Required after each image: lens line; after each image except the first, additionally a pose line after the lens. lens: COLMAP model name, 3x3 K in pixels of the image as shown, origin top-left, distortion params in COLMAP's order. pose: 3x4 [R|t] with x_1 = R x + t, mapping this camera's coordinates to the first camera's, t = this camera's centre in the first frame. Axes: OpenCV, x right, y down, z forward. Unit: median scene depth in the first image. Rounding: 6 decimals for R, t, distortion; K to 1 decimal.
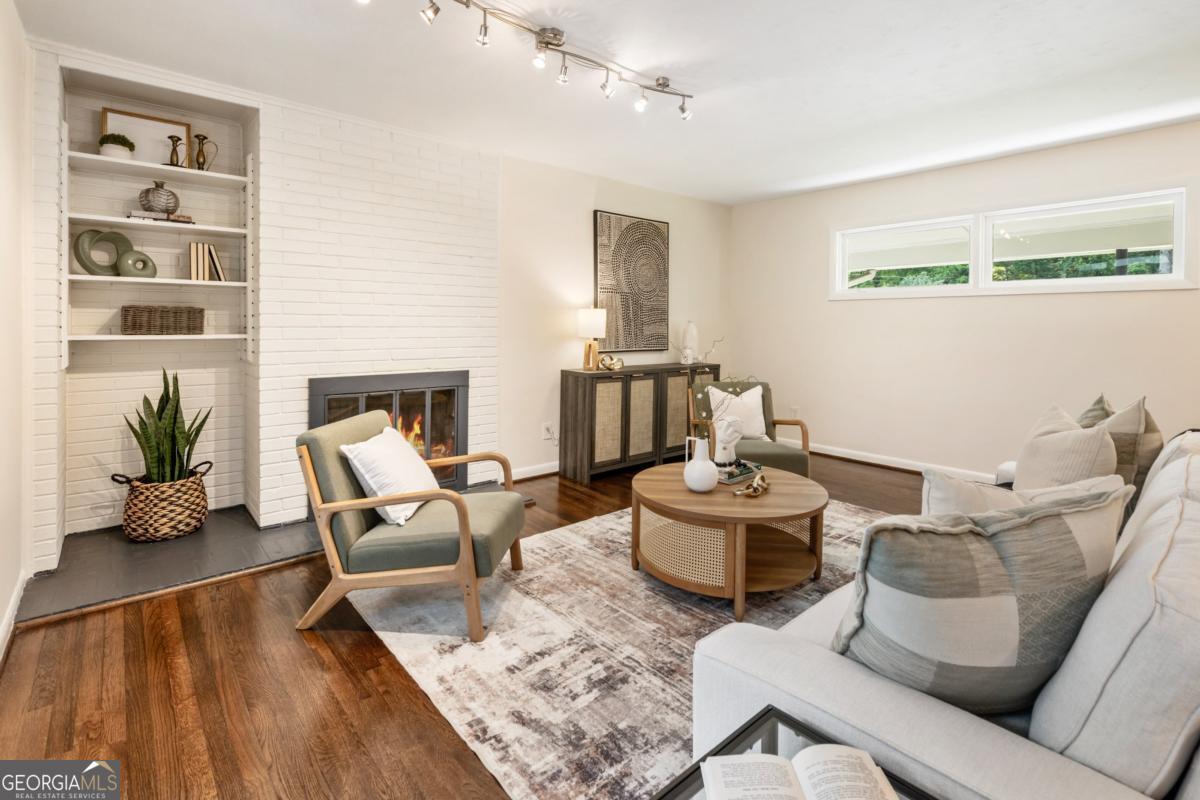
lens RADIAL K [[536.3, 0, 610.3], [0, 536.3, 334.7], [0, 0, 1]] dist [0.001087, 0.000132]
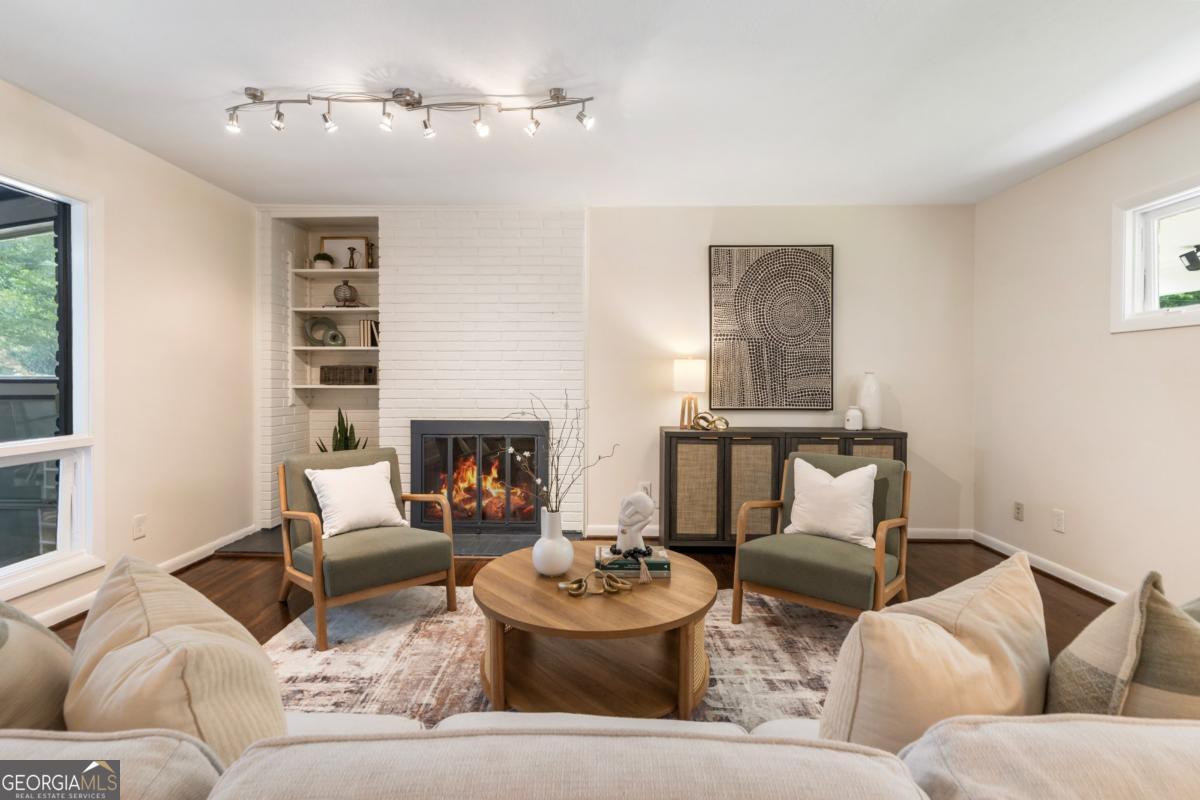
lens RADIAL K [[536.3, 0, 595.2], [0, 536.3, 391.6], [0, 0, 1]] dist [0.001087, 0.000132]
pose [[0.752849, 0.012398, -0.658076, 0.632965], [-0.010692, 0.999921, 0.006607, 0.000900], [0.658106, 0.002062, 0.752922, 0.345758]]
